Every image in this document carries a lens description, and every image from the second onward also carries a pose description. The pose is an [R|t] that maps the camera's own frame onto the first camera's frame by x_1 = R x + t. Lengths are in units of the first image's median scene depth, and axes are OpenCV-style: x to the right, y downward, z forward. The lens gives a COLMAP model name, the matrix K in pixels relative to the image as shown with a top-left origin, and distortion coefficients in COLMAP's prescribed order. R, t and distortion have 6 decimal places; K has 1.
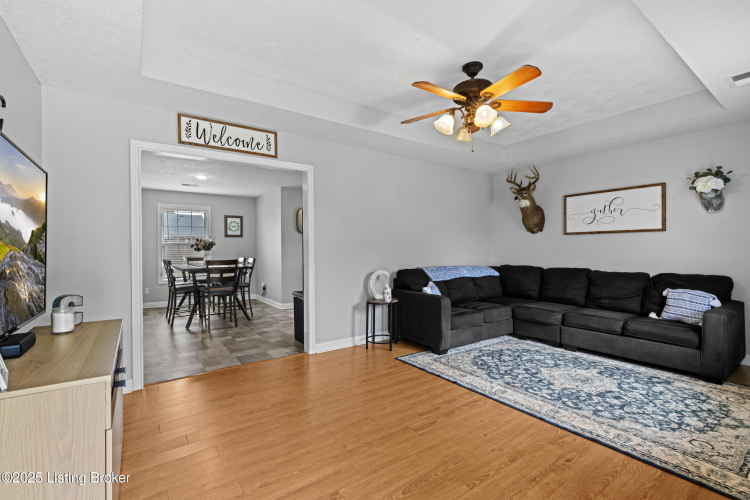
lens RADIAL K [[334.2, 0, 376.2], [0, 334.2, 254.2], [0, 0, 1]] dist [-0.004784, 0.000246]
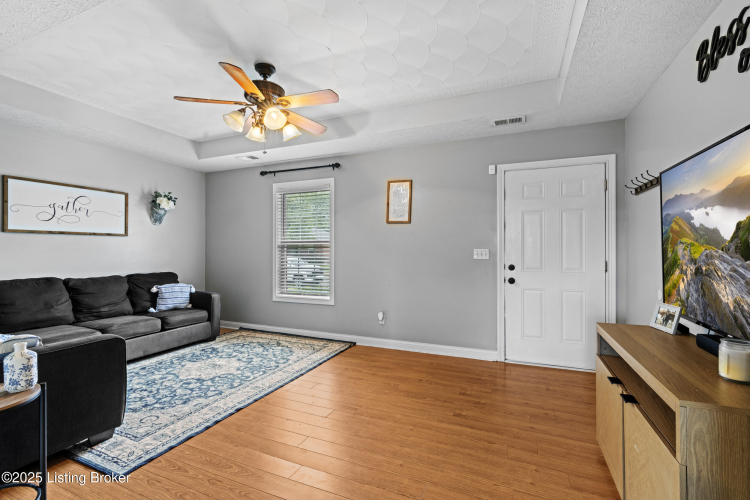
lens RADIAL K [[334.2, 0, 375.7], [0, 334.2, 246.7], [0, 0, 1]] dist [-0.004784, 0.000246]
pose [[-0.523212, 0.019589, 0.851977, -0.624306], [0.015575, 0.999789, -0.013422, -0.009385], [-0.852060, 0.006246, -0.523407, 1.063660]]
